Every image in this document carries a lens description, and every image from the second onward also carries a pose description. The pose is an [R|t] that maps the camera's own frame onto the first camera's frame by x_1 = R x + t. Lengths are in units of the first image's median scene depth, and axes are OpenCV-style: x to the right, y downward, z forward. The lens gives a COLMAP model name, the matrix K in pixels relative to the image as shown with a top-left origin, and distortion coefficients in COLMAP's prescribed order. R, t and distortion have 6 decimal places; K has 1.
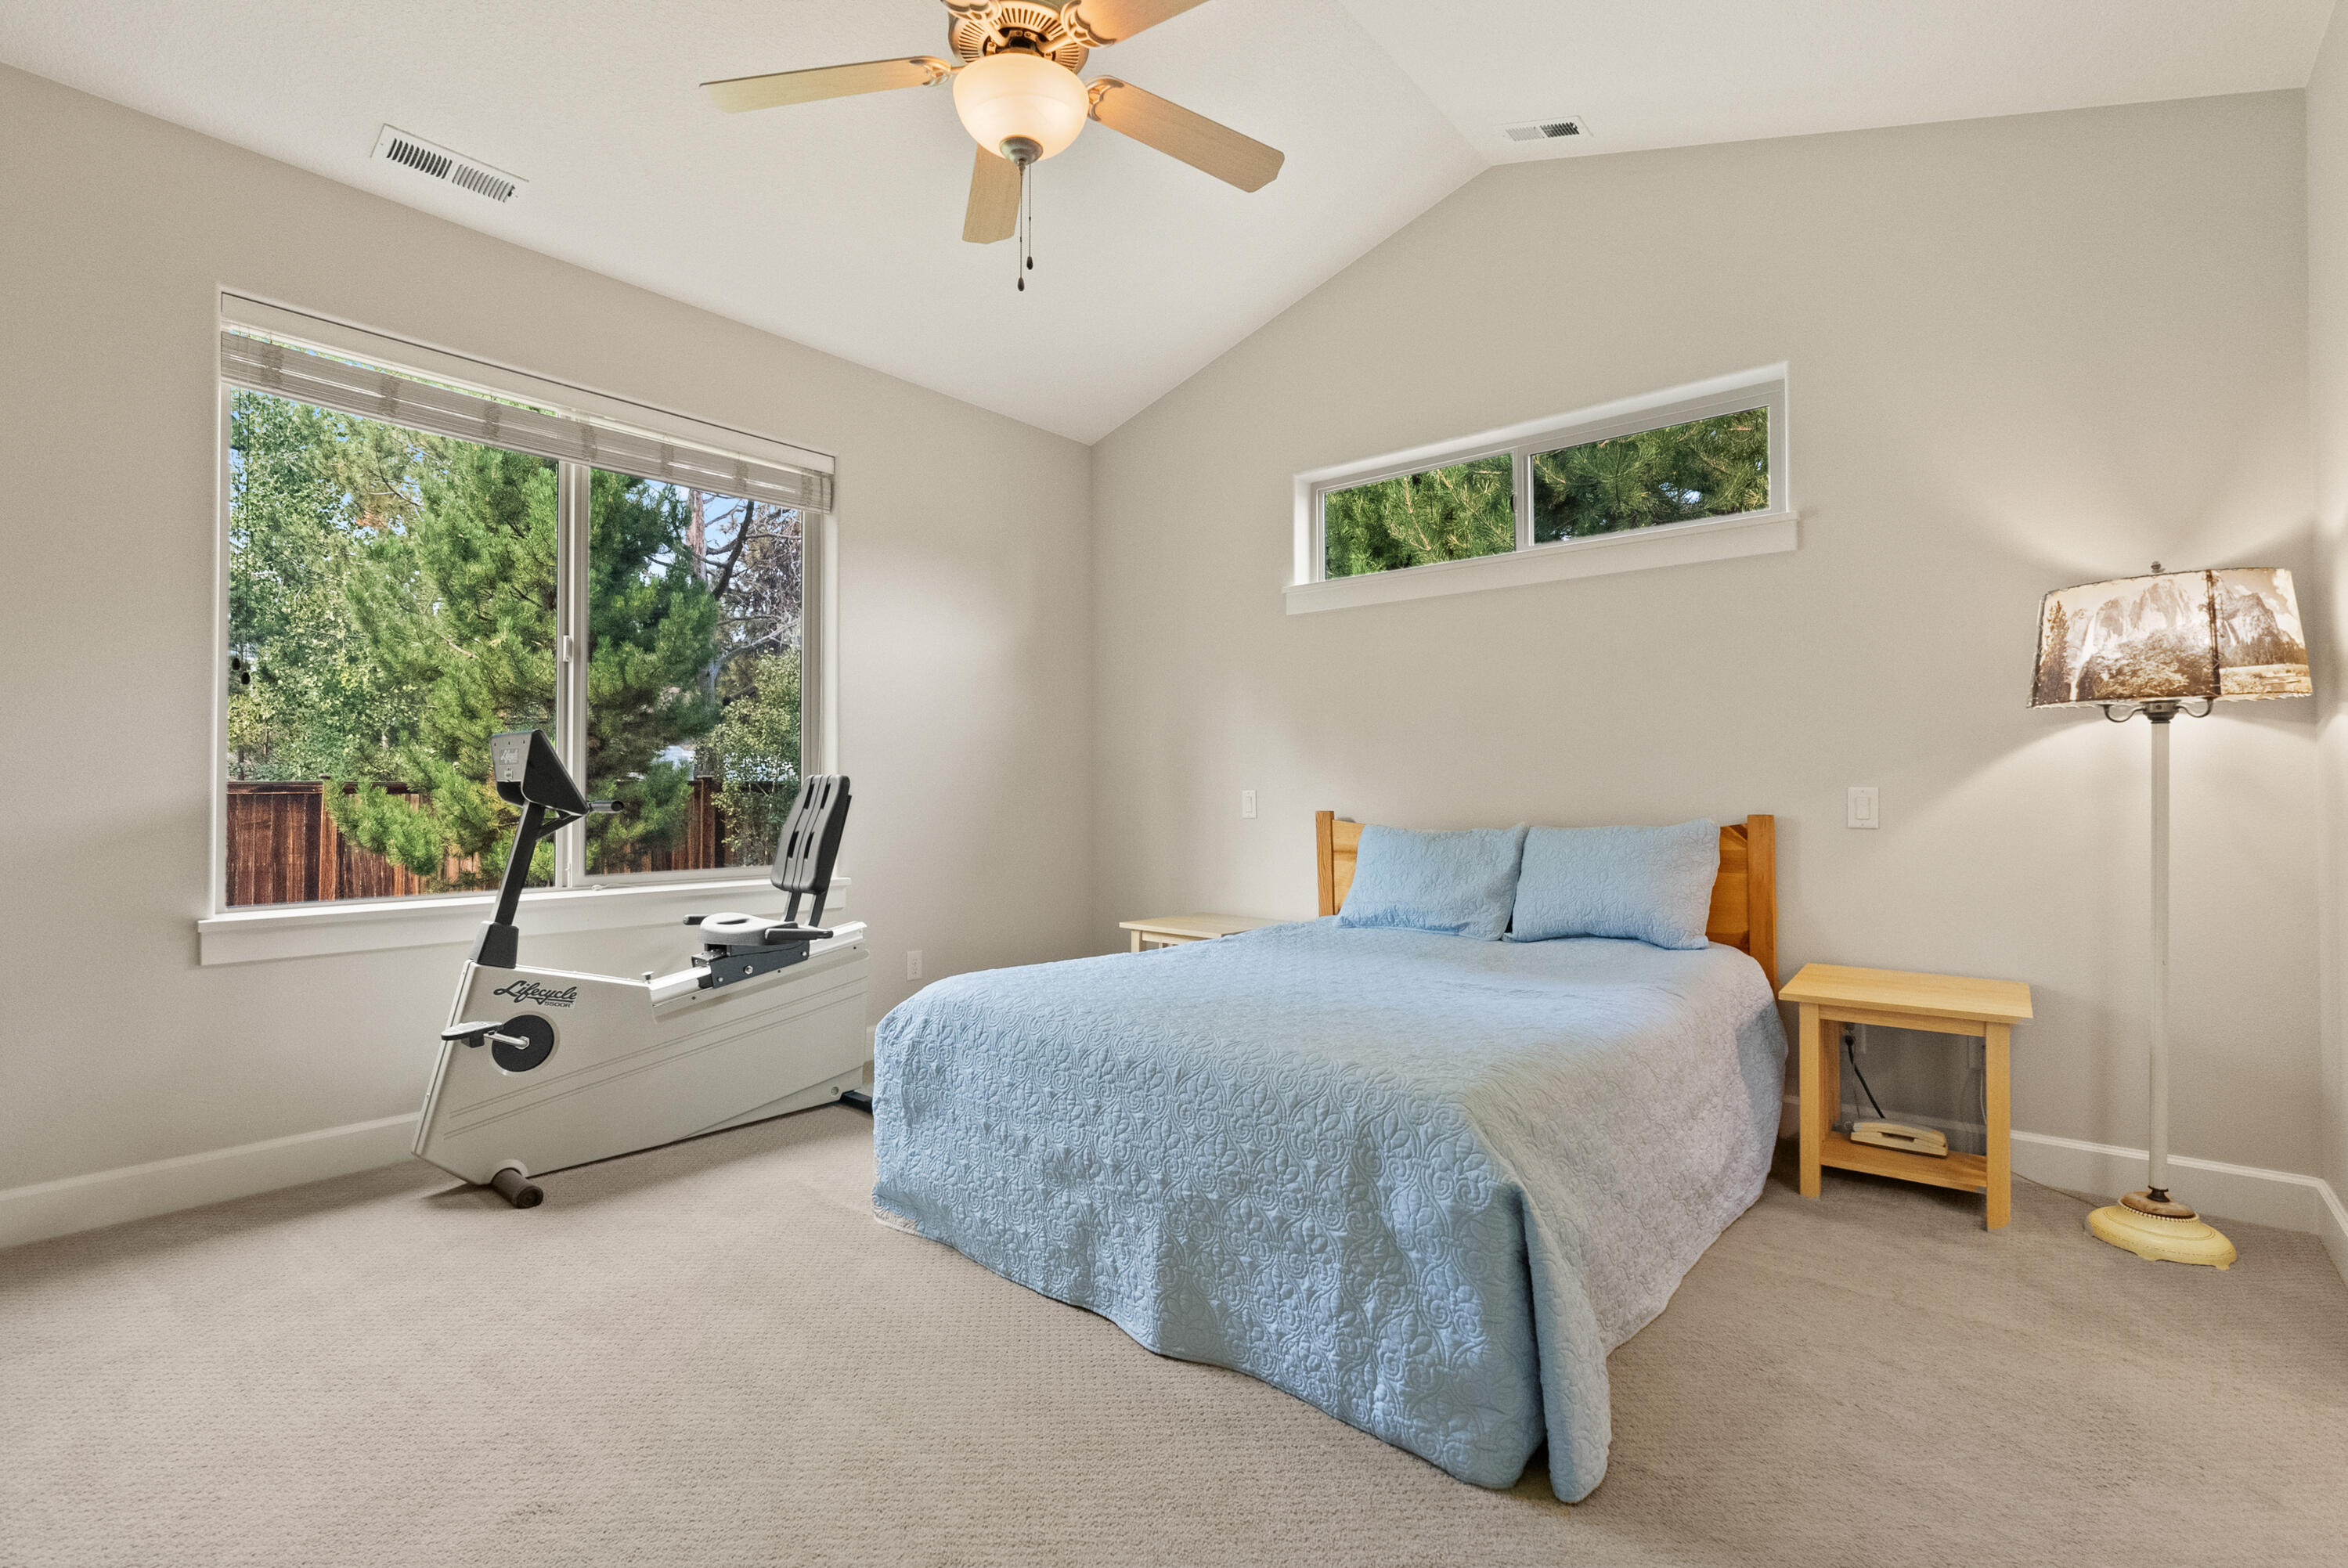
lens RADIAL K [[1070.0, 0, 1177.6], [0, 1070.0, 784.6], [0, 0, 1]] dist [-0.014613, 0.005811]
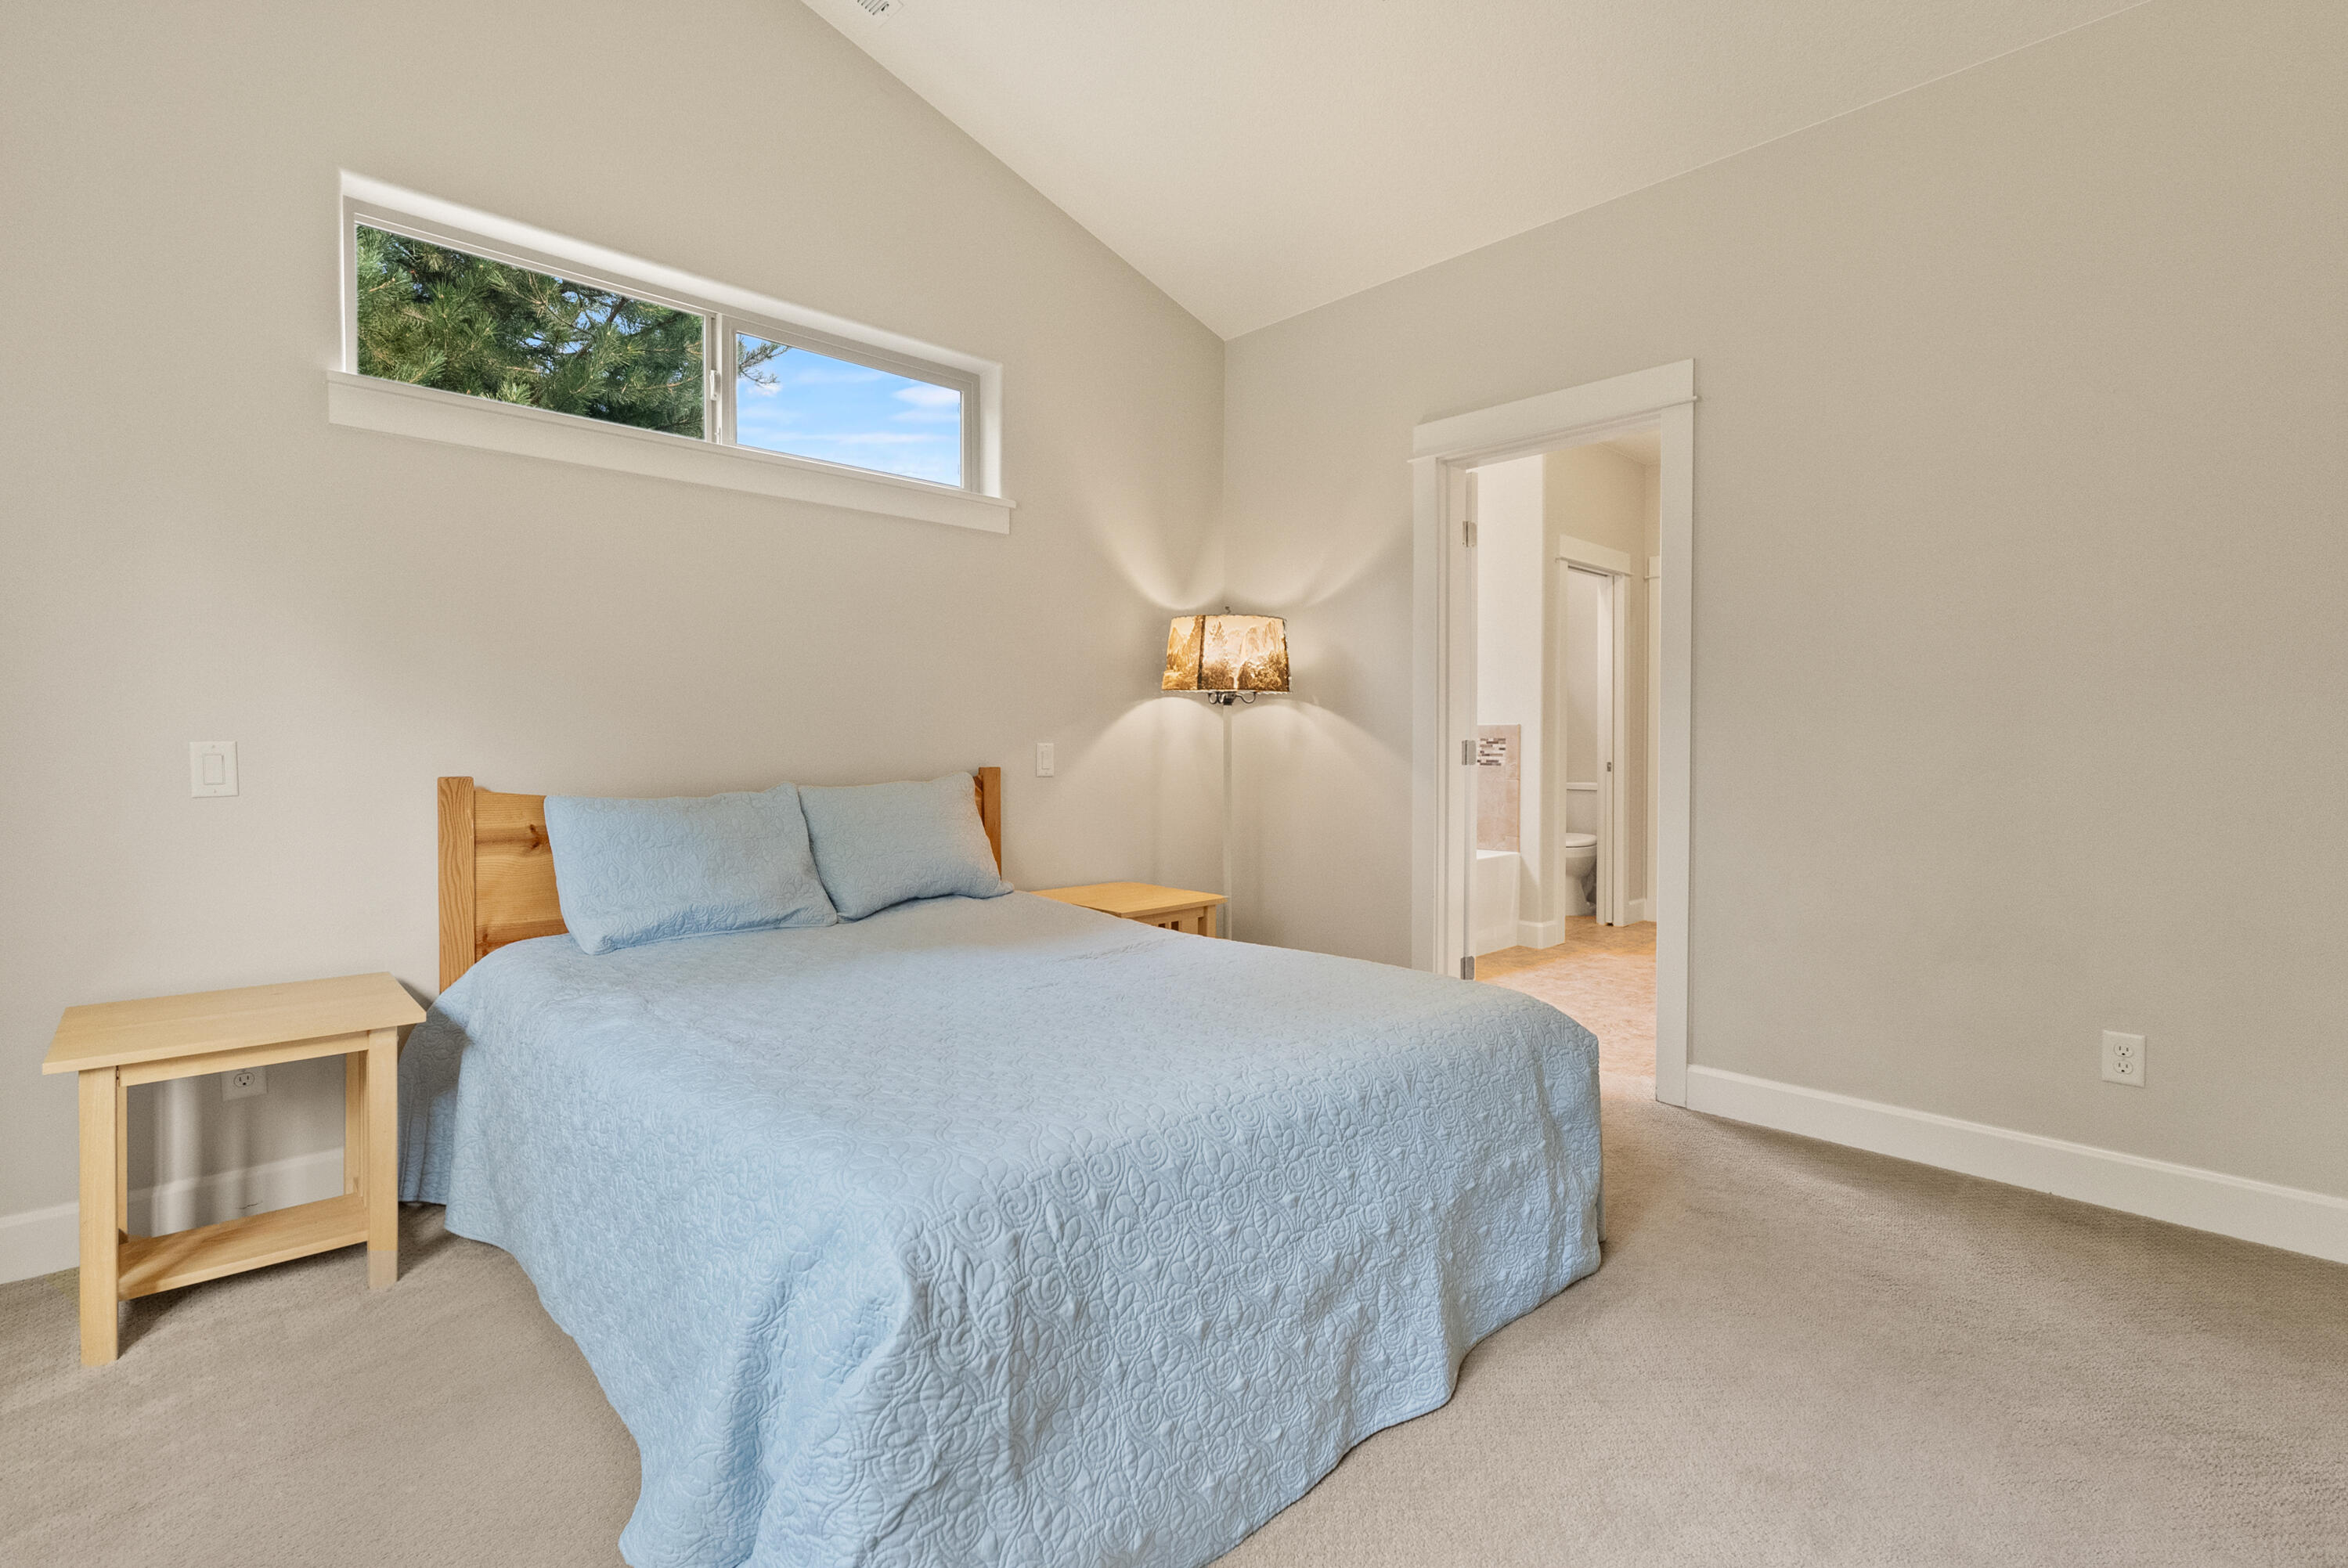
lens RADIAL K [[1070.0, 0, 1176.7], [0, 1070.0, 774.1], [0, 0, 1]] dist [-0.014613, 0.005811]
pose [[0.098925, -0.025848, 0.994759, -0.773403], [-0.010465, 0.999580, 0.027014, 0.003935], [-0.995040, -0.013082, 0.098613, 0.993794]]
